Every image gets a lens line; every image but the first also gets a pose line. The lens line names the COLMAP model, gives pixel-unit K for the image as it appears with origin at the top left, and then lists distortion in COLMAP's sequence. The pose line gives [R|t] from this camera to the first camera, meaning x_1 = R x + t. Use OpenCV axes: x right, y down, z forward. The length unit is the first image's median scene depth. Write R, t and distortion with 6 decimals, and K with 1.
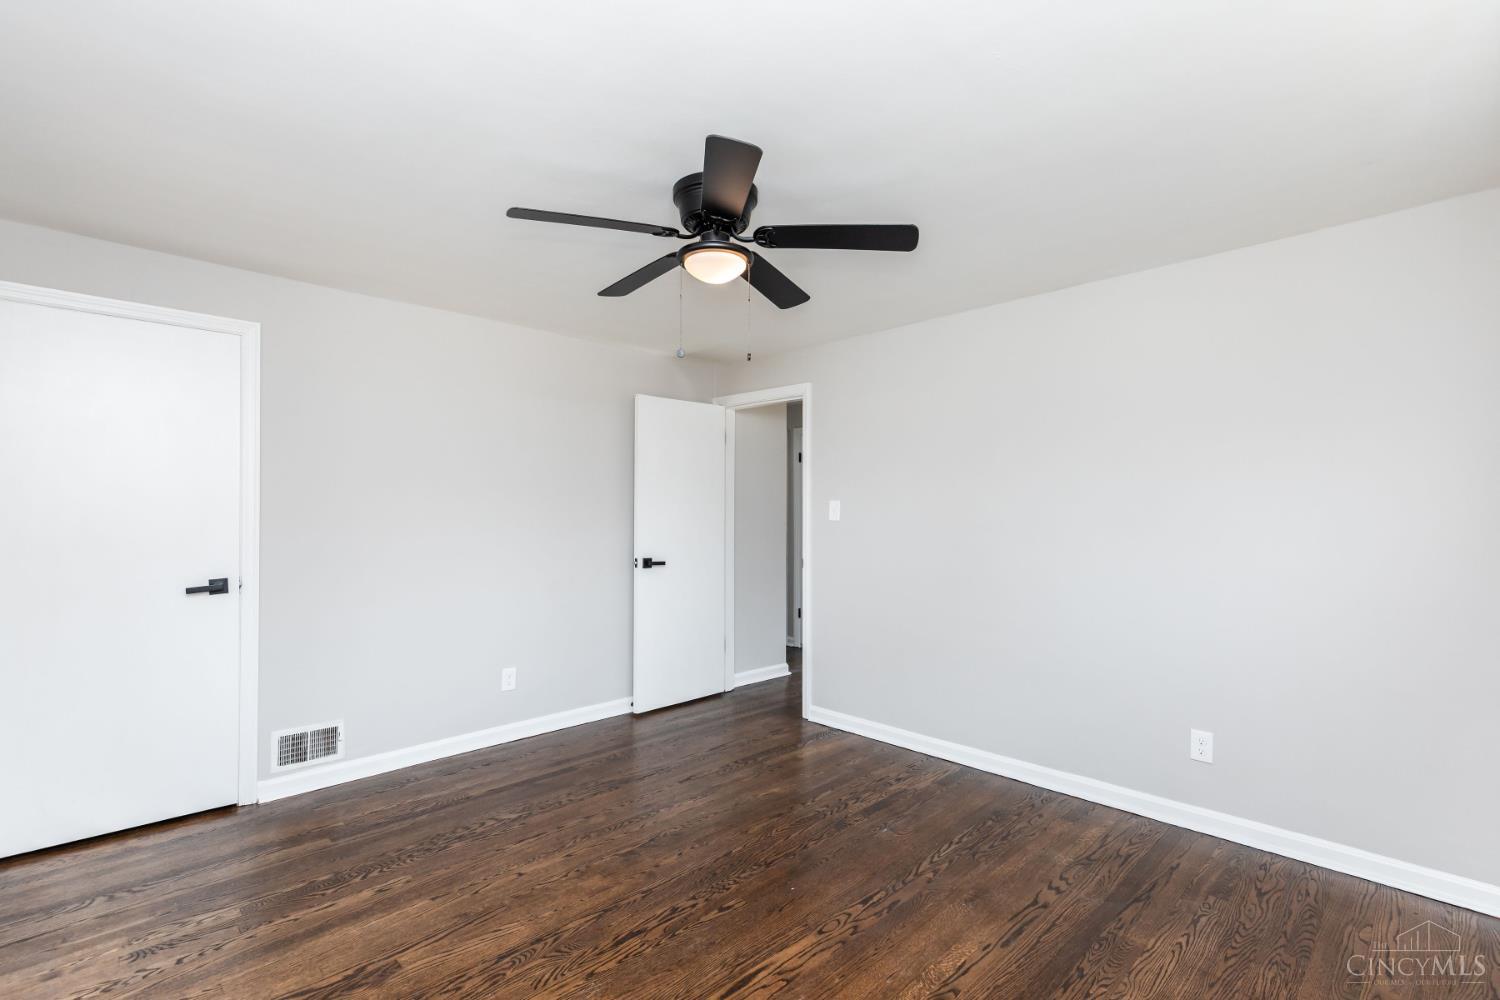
lens RADIAL K [[678.9, 0, 753.8], [0, 678.9, 500.4], [0, 0, 1]] dist [0.001424, -0.000085]
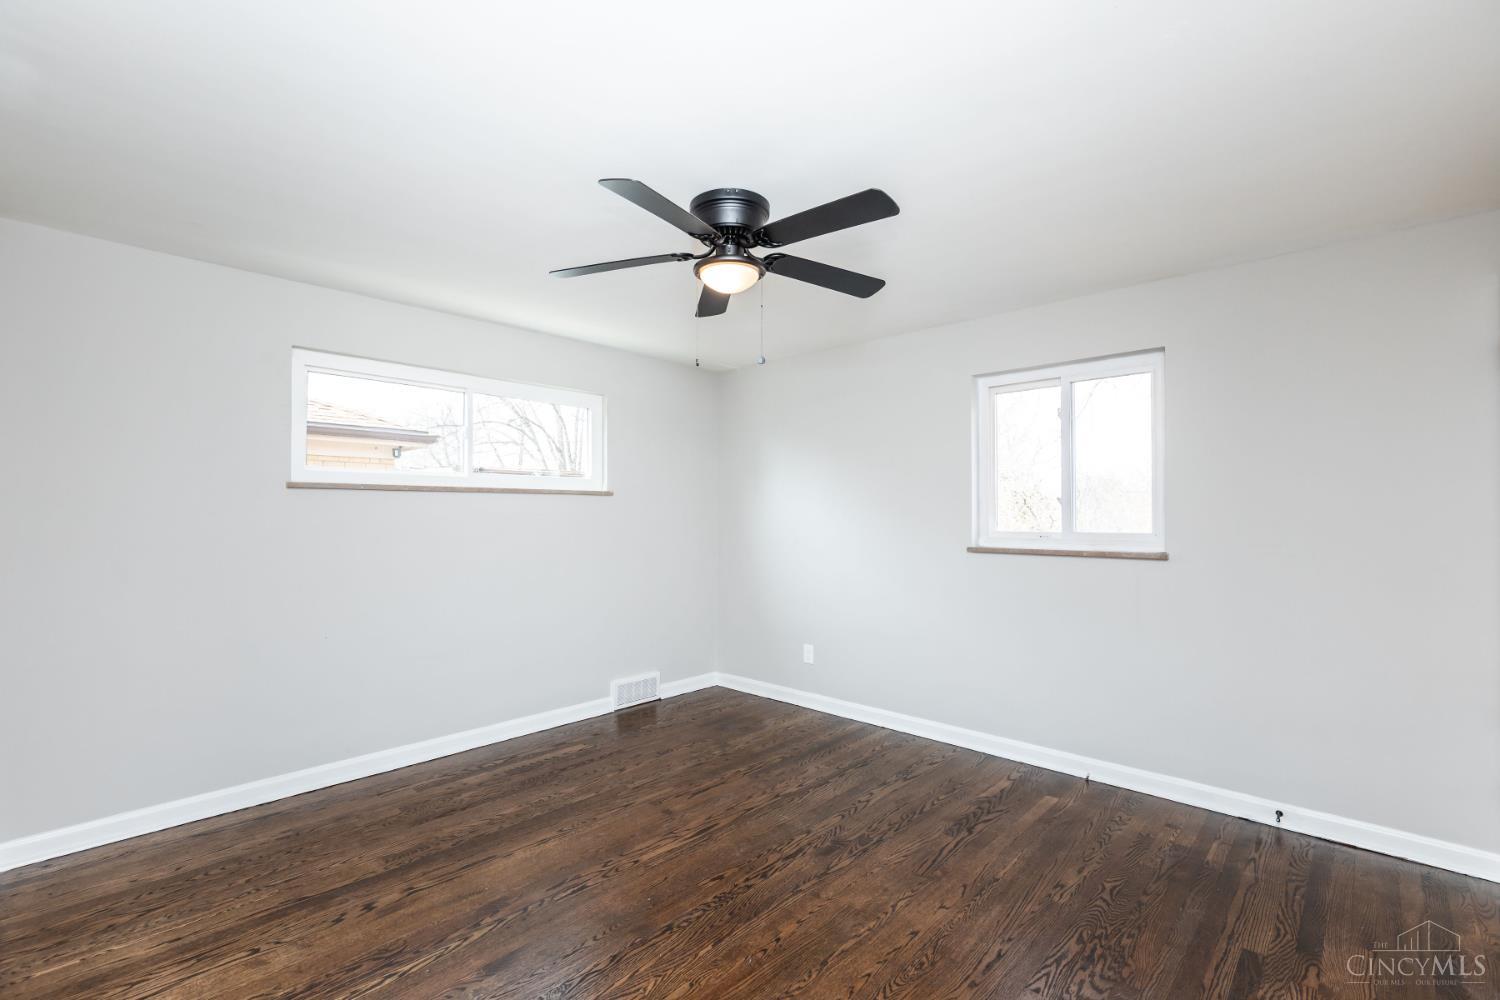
lens RADIAL K [[678.9, 0, 751.7], [0, 678.9, 505.1], [0, 0, 1]] dist [0.001424, -0.000085]
pose [[-0.999108, -0.004235, -0.042009, -0.046277], [-0.003057, 0.999602, -0.028060, 0.037914], [0.042112, -0.027907, -0.998723, 1.994145]]
